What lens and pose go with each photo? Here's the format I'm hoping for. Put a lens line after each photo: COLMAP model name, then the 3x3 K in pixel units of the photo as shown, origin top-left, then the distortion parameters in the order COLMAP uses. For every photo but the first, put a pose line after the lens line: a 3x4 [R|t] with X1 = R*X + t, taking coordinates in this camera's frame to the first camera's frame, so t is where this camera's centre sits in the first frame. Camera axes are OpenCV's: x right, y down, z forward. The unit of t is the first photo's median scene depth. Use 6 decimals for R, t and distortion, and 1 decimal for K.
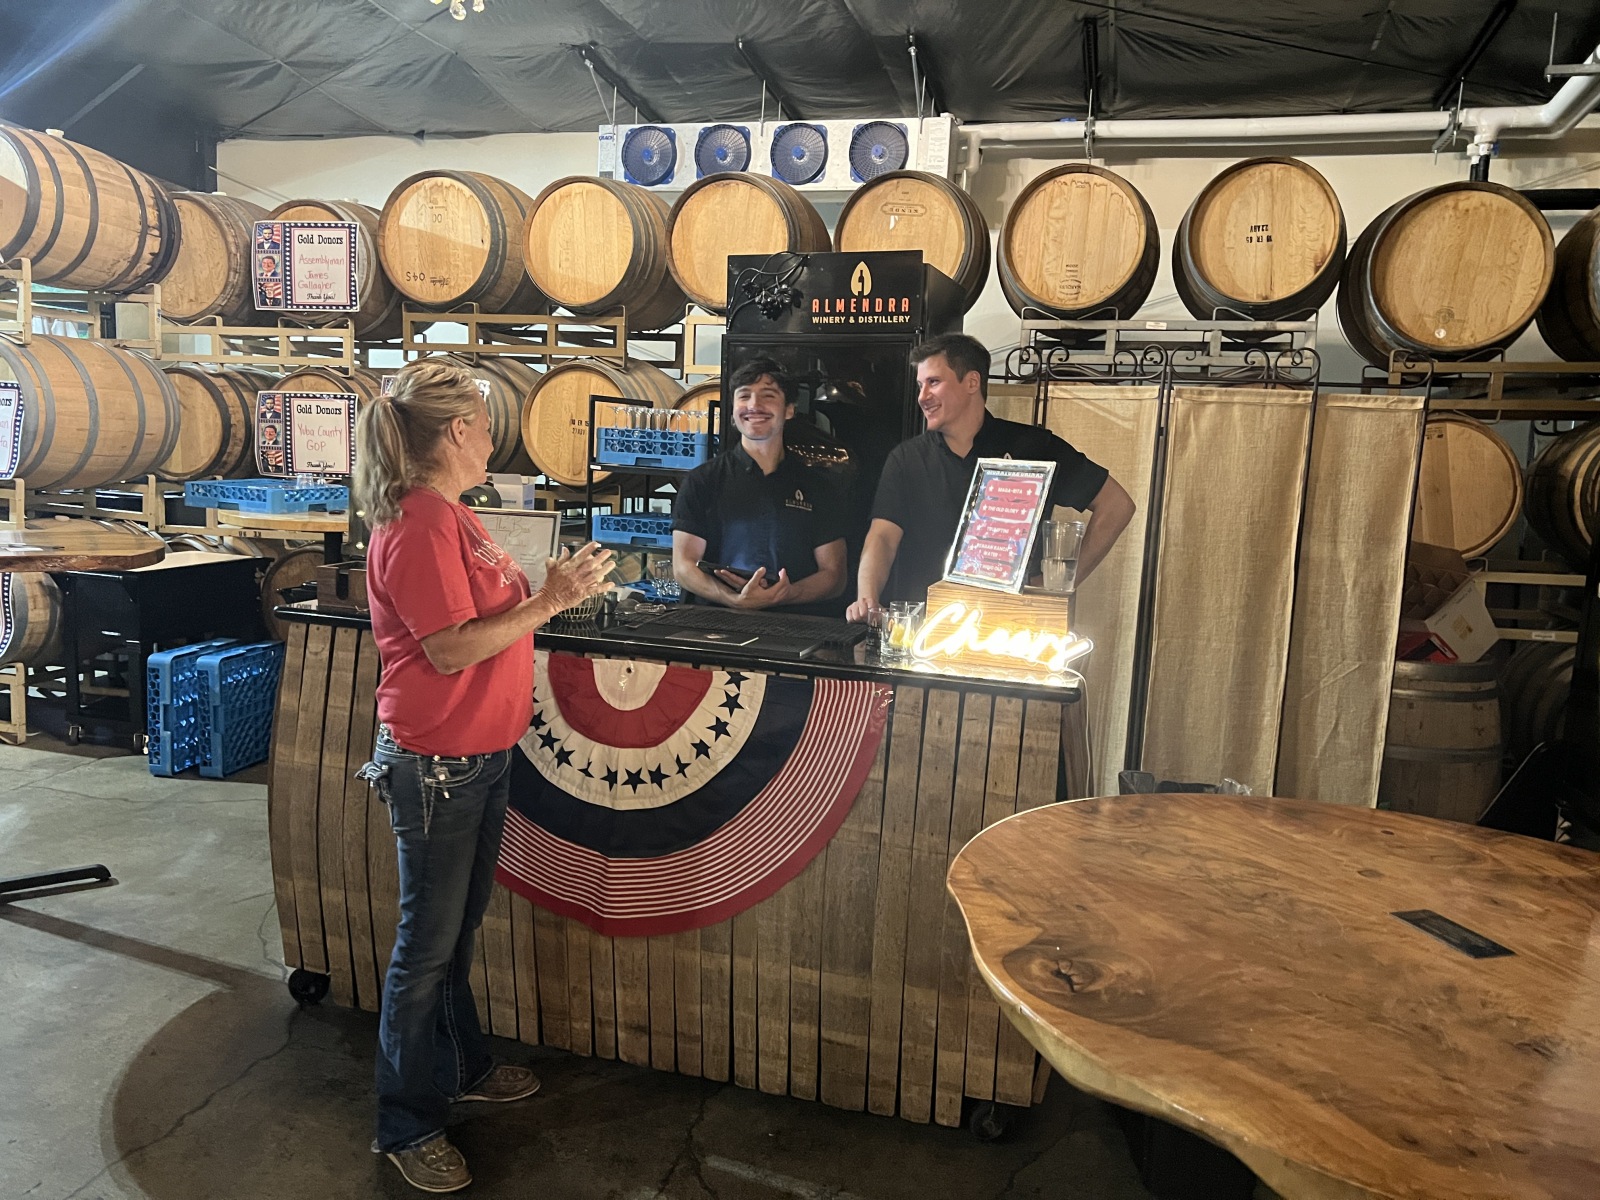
lens RADIAL K [[1221.5, 0, 803.0], [0, 1221.5, 601.7], [0, 0, 1]] dist [0.045807, -0.051687]
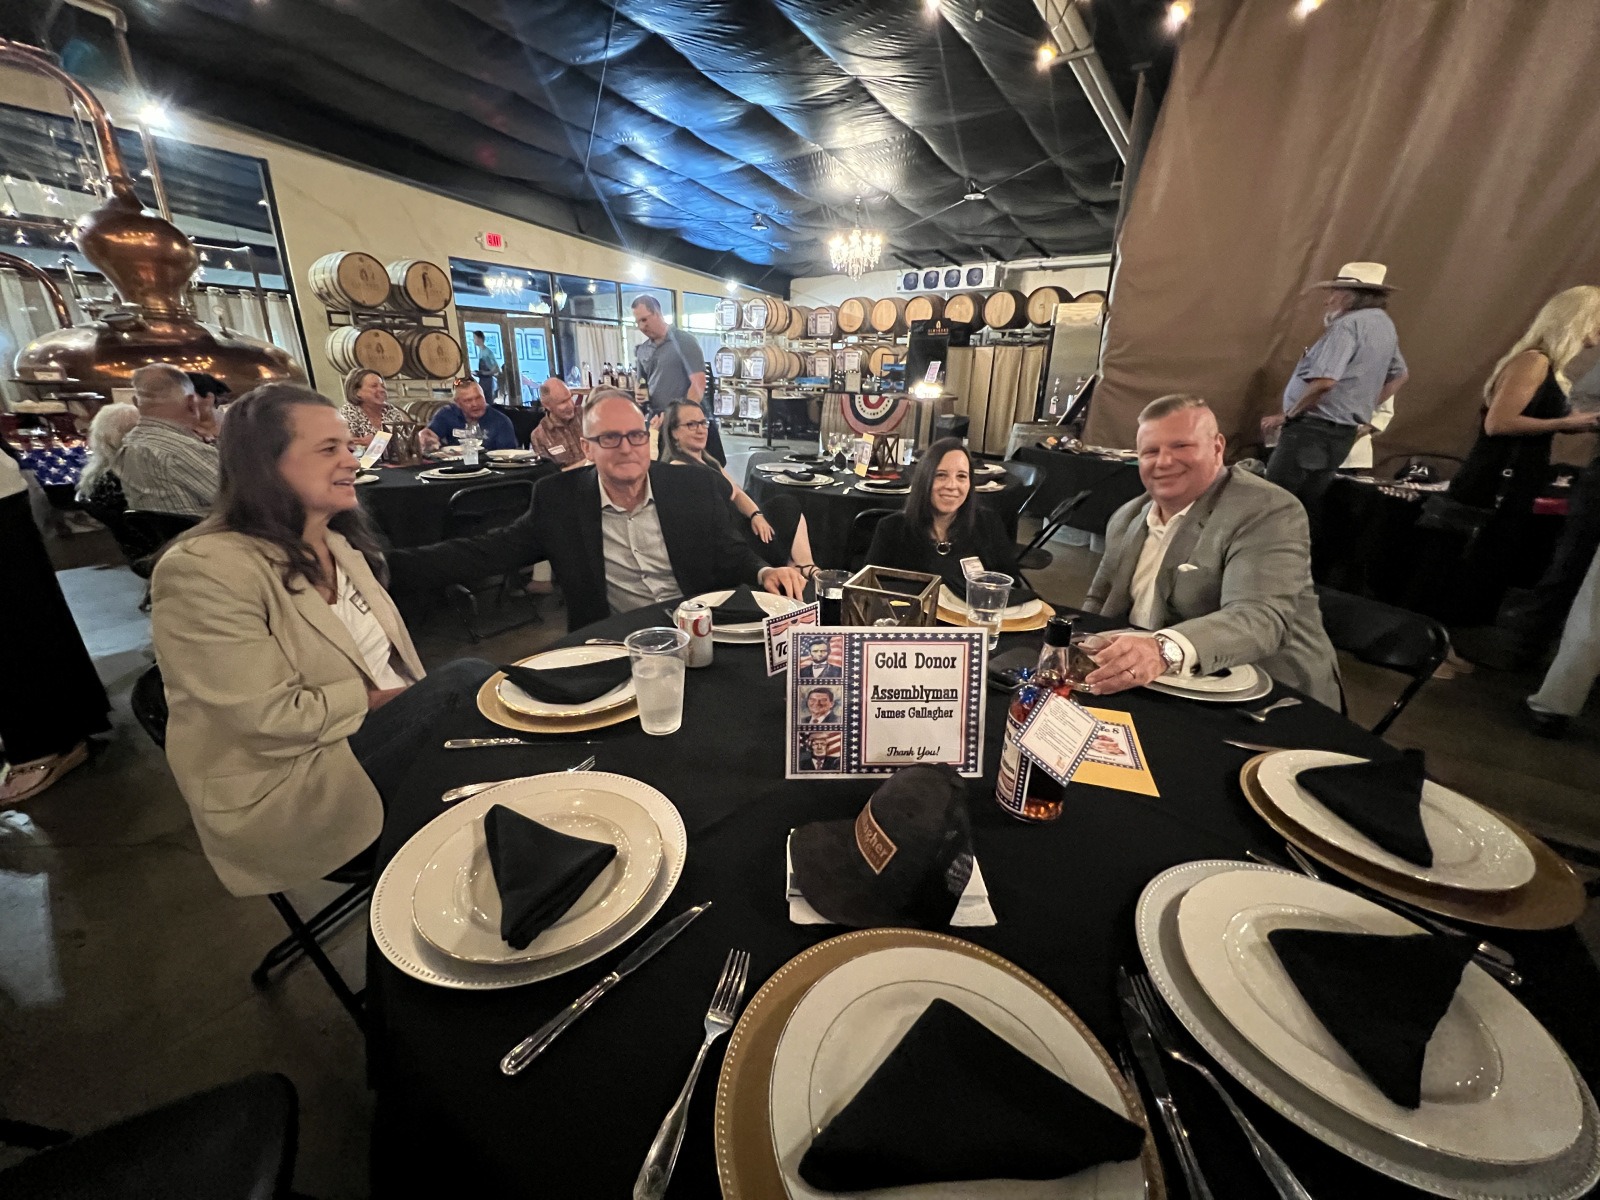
lens RADIAL K [[655.8, 0, 791.0], [0, 655.8, 607.1], [0, 0, 1]] dist [-0.003850, 0.000389]
pose [[0.929471, 0.094899, -0.356480, 0.384212], [-0.022409, 0.979085, 0.202216, 0.218936], [0.368215, -0.179965, 0.912157, -1.230499]]
